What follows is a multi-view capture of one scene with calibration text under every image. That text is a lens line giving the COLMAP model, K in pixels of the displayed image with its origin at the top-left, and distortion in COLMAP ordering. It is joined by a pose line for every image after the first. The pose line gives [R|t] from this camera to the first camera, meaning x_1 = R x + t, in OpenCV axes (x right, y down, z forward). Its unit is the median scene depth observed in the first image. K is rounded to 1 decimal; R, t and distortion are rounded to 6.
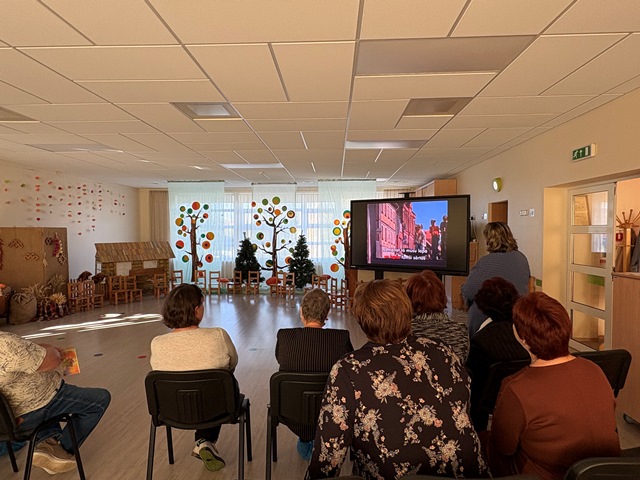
lens RADIAL K [[389.7, 0, 320.0], [0, 389.7, 240.0], [0, 0, 1]] dist [0.003057, 0.000990]
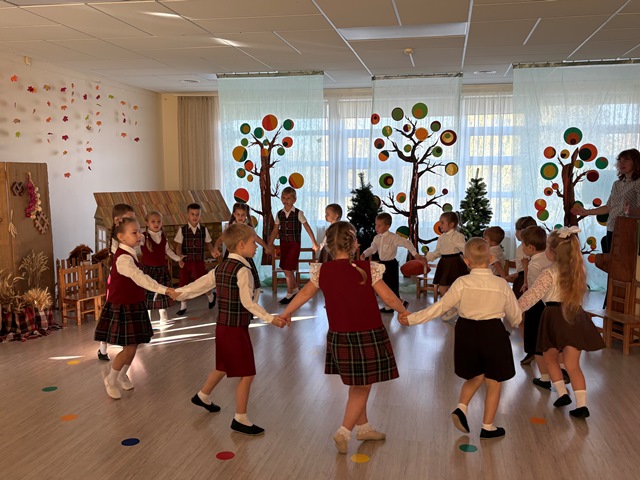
lens RADIAL K [[629.7, 0, 320.0], [0, 629.7, 240.0], [0, 0, 1]] dist [0.126718, -0.241525]
pose [[0.987831, 0.017677, -0.154525, -0.115984], [-0.004641, 0.996428, 0.084319, -0.001920], [0.155463, -0.082576, 0.984384, 0.154003]]
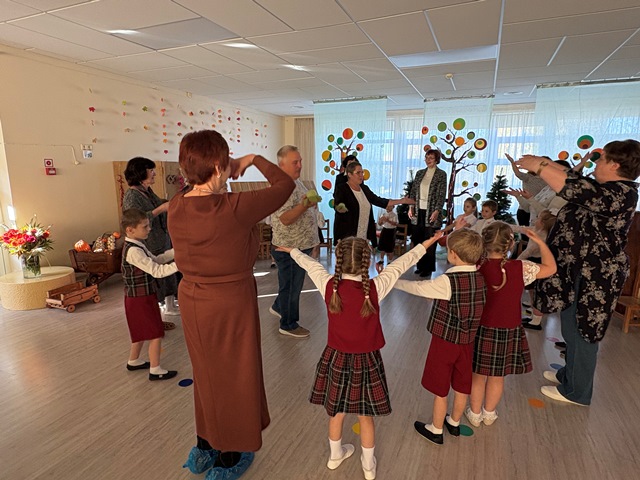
lens RADIAL K [[375.6, 0, 320.0], [0, 375.6, 240.0], [0, 0, 1]] dist [-0.017167, 0.029043]
pose [[0.931991, 0.076240, -0.354374, -0.096294], [-0.016867, 0.985694, 0.167701, -0.006155], [0.362089, -0.150319, 0.919943, 0.284830]]
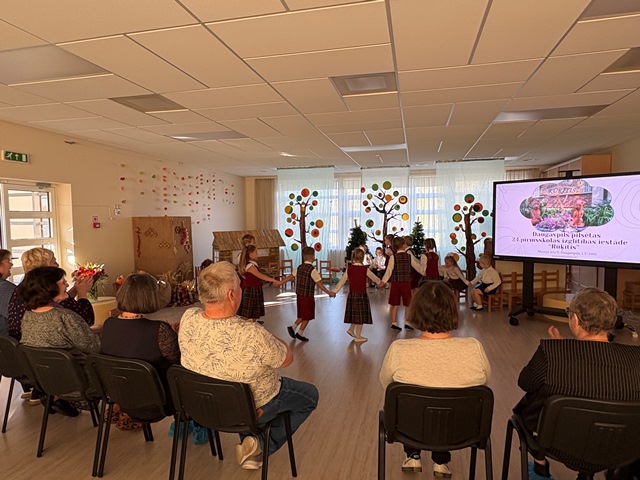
lens RADIAL K [[400.1, 0, 320.0], [0, 400.1, 240.0], [0, 0, 1]] dist [-0.001143, 0.000295]
pose [[0.980756, 0.000829, -0.195235, -0.087250], [0.005163, 0.999531, 0.030184, -0.000001], [0.195168, -0.030611, 0.980292, 0.025780]]
